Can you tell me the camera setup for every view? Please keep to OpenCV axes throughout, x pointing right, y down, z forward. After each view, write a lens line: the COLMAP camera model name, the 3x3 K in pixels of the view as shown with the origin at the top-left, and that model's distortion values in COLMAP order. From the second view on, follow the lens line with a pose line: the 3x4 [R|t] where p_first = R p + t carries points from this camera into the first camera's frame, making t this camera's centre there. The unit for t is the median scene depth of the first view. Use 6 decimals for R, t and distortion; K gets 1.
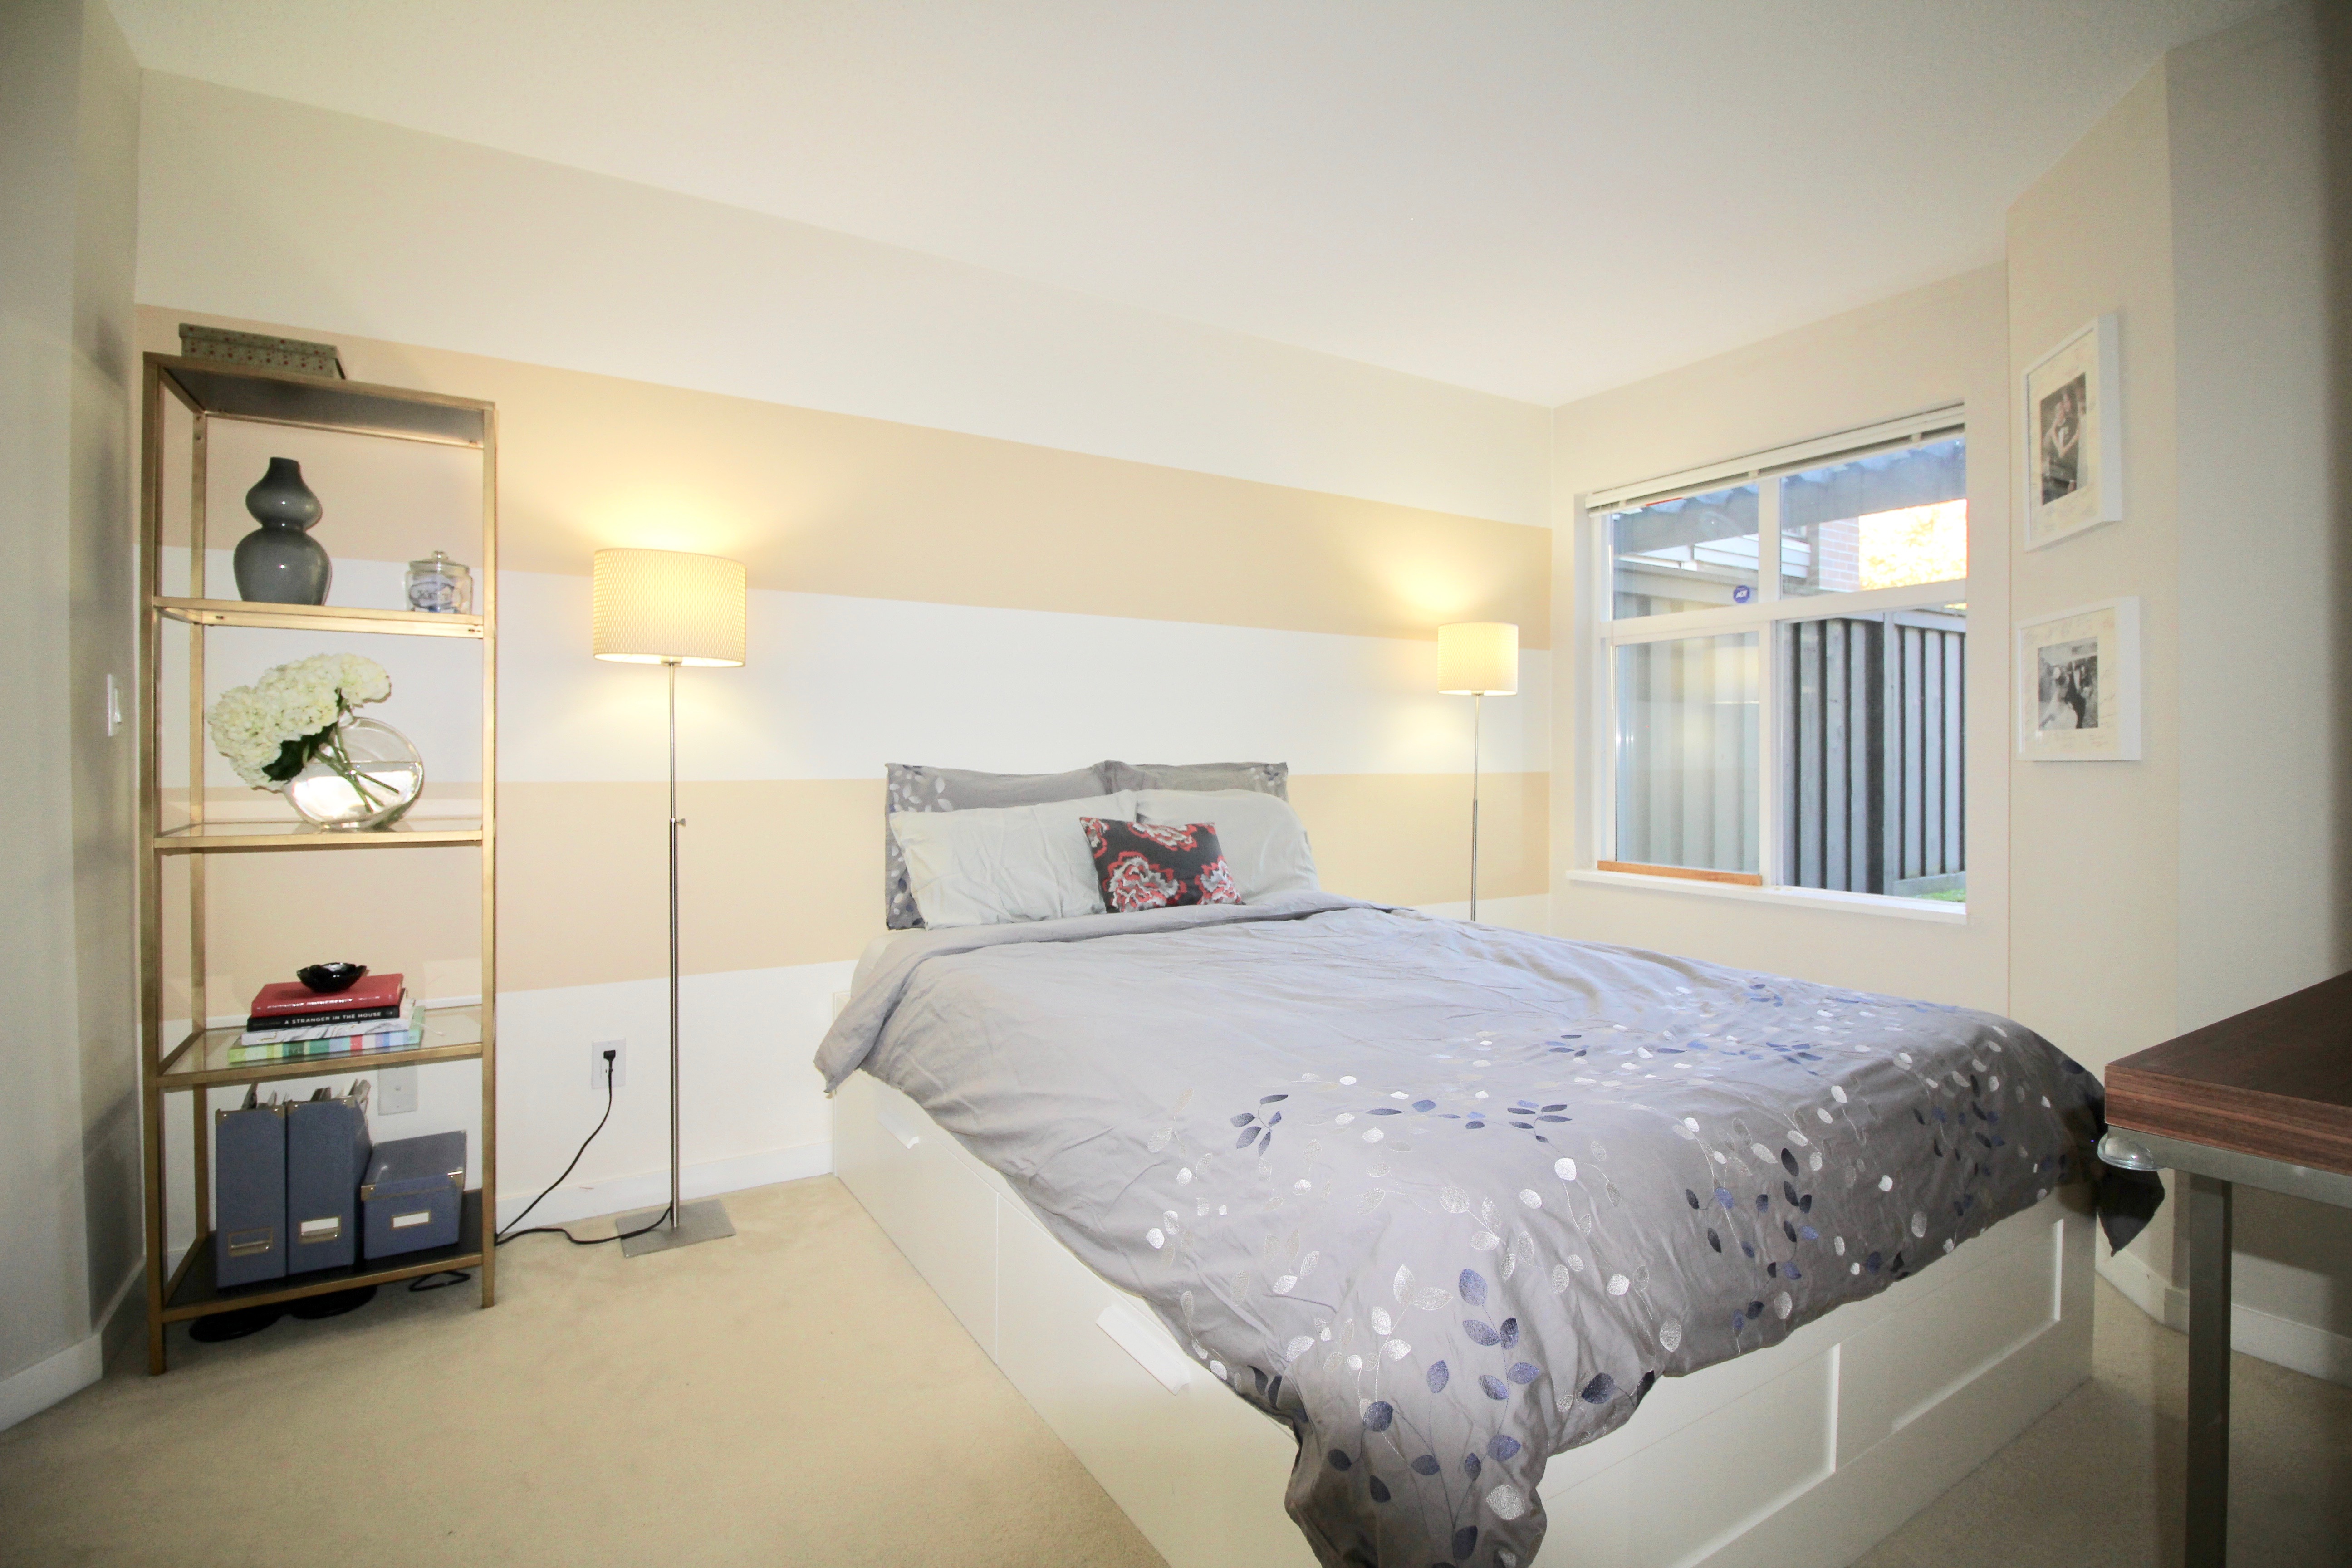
lens RADIAL K [[1086.2, 0, 1177.4], [0, 1086.2, 761.3], [0, 0, 1]] dist [-0.001705, -0.012374]
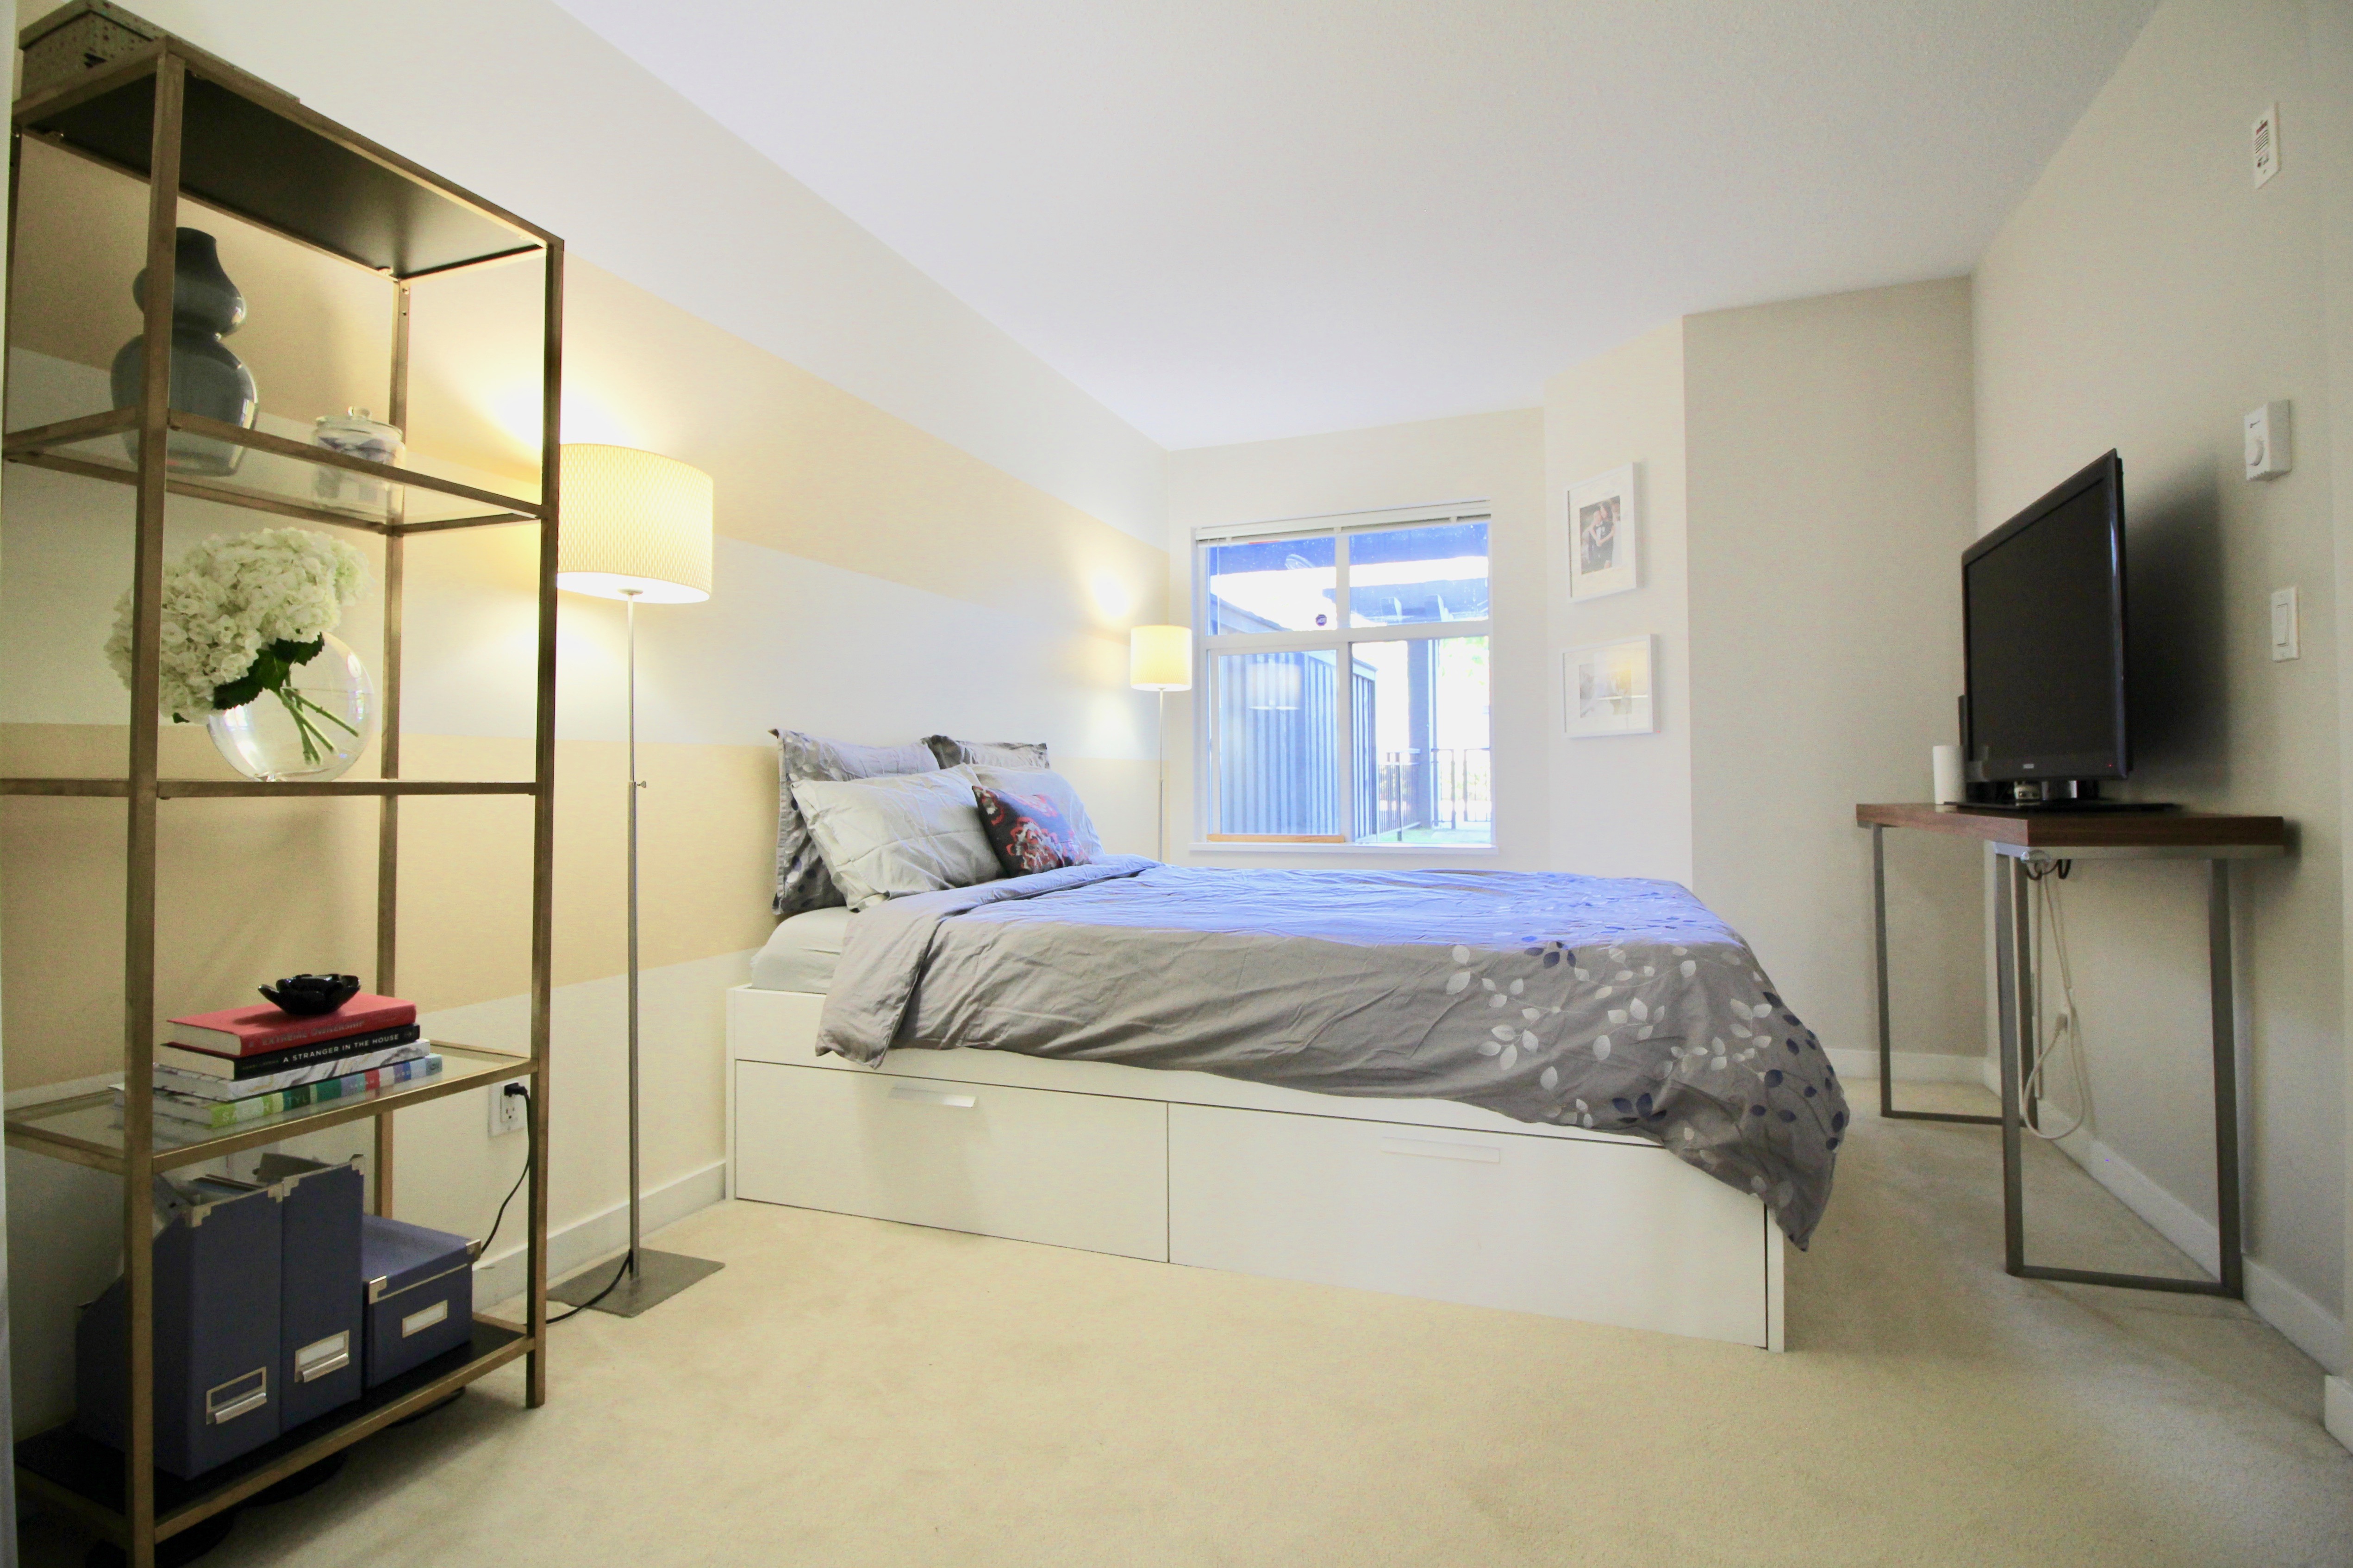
lens RADIAL K [[1127.2, 0, 1165.5], [0, 1127.2, 758.3], [0, 0, 1]] dist [-0.004540, -0.000796]
pose [[0.791355, 0.004443, 0.611340, -0.760513], [0.013519, 0.999602, -0.024765, 0.070681], [-0.611207, 0.027863, 0.790980, 0.086012]]
